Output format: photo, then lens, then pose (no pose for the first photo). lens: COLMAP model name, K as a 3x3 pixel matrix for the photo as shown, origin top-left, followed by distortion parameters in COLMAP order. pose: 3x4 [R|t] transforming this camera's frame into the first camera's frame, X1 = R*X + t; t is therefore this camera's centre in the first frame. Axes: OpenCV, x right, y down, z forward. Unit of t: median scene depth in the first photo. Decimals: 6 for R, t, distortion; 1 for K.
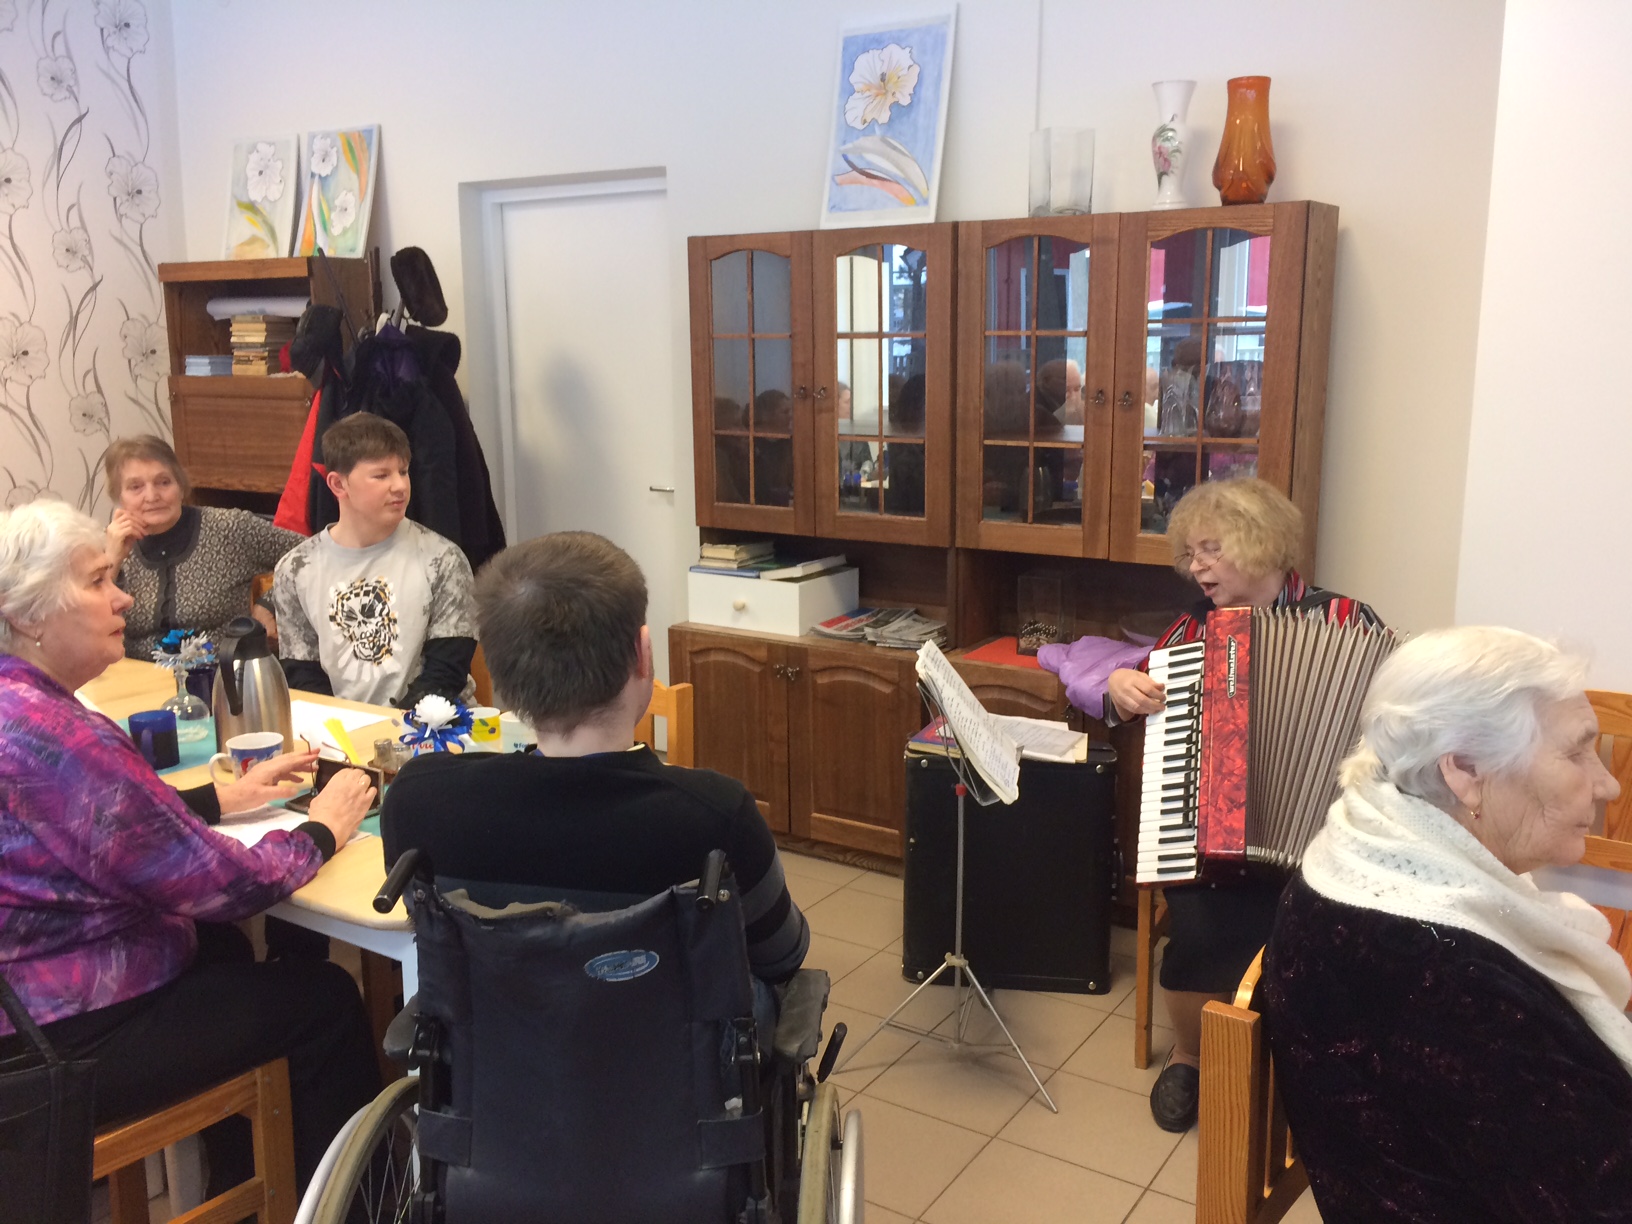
lens RADIAL K [[1381.3, 0, 806.9], [0, 1381.3, 605.4], [0, 0, 1]] dist [0.085277, -0.113350]
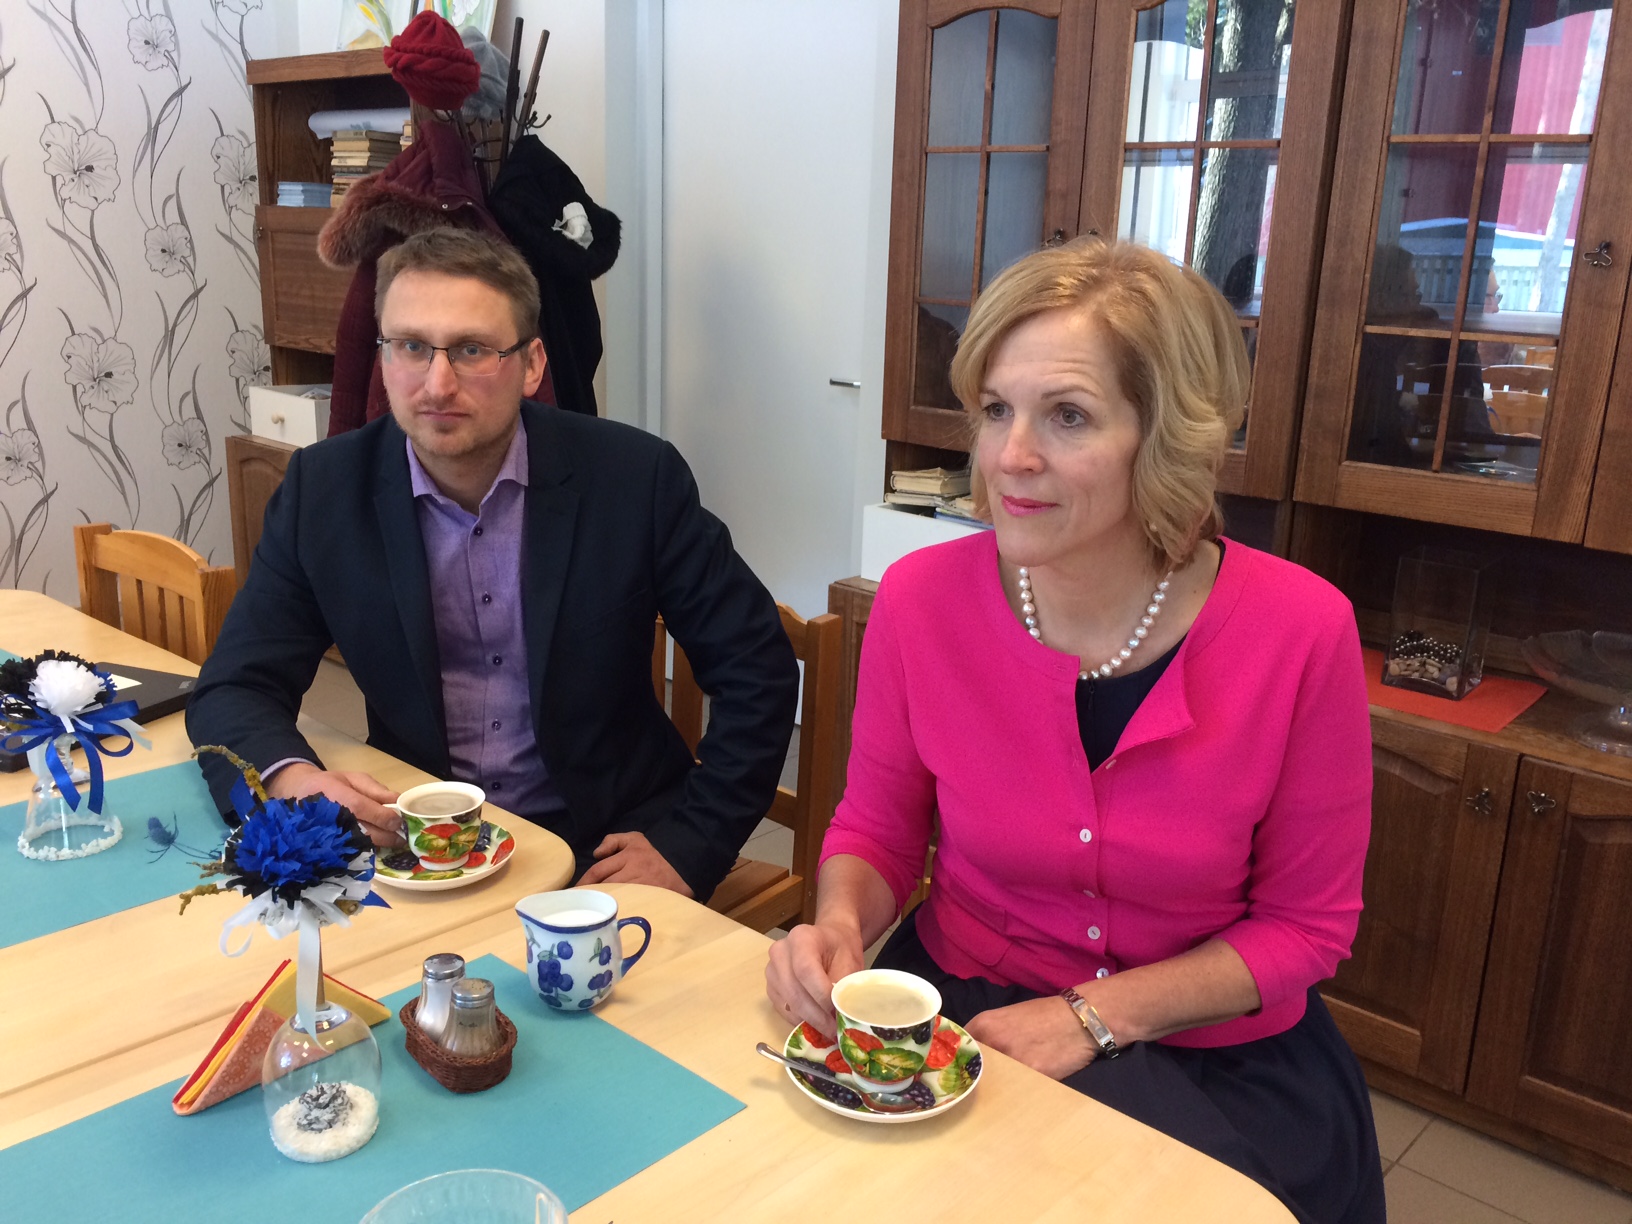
lens RADIAL K [[1381.3, 0, 808.3], [0, 1381.3, 593.6], [0, 0, 1]] dist [0.085277, -0.113350]
pose [[0.985378, 0.080904, -0.149949, -0.005530], [-0.071582, 0.995211, 0.066563, -0.018993], [0.154616, -0.054856, 0.986451, 0.249905]]
